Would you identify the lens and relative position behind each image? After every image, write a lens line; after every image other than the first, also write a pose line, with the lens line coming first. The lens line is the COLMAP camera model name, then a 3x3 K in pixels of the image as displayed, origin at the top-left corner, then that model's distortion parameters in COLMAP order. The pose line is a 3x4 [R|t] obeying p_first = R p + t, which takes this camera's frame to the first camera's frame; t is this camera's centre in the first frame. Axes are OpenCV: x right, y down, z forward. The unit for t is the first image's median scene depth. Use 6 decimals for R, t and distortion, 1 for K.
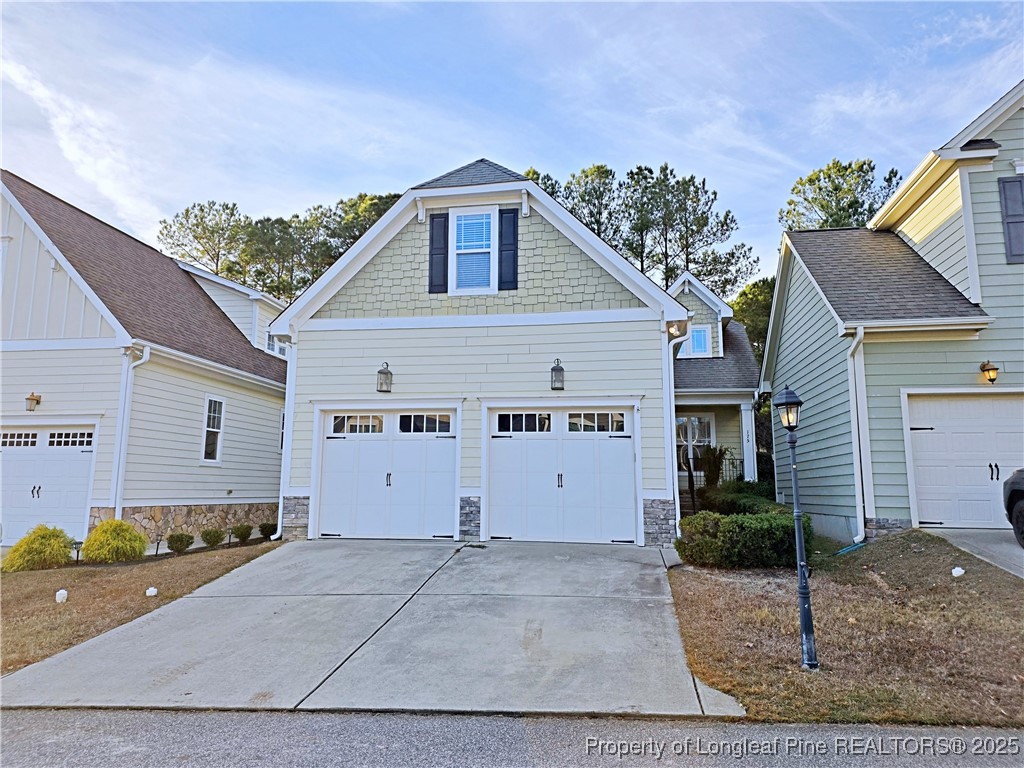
lens RADIAL K [[675.6, 0, 512.0], [0, 675.6, 384.0], [0, 0, 1]] dist [0.057855, -0.000572]
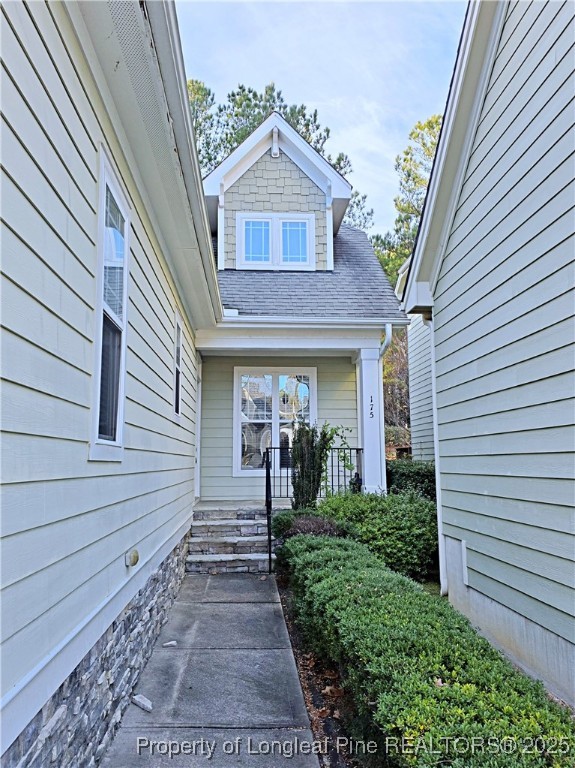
lens RADIAL K [[601.4, 0, 287.5], [0, 601.4, 384.0], [0, 0, 1]] dist [0.002182, 0.000873]
pose [[0.973483, 0.020082, 0.227876, 0.083351], [-0.026925, 0.999274, 0.026961, 0.023423], [-0.227169, -0.032382, 0.973317, 0.267296]]
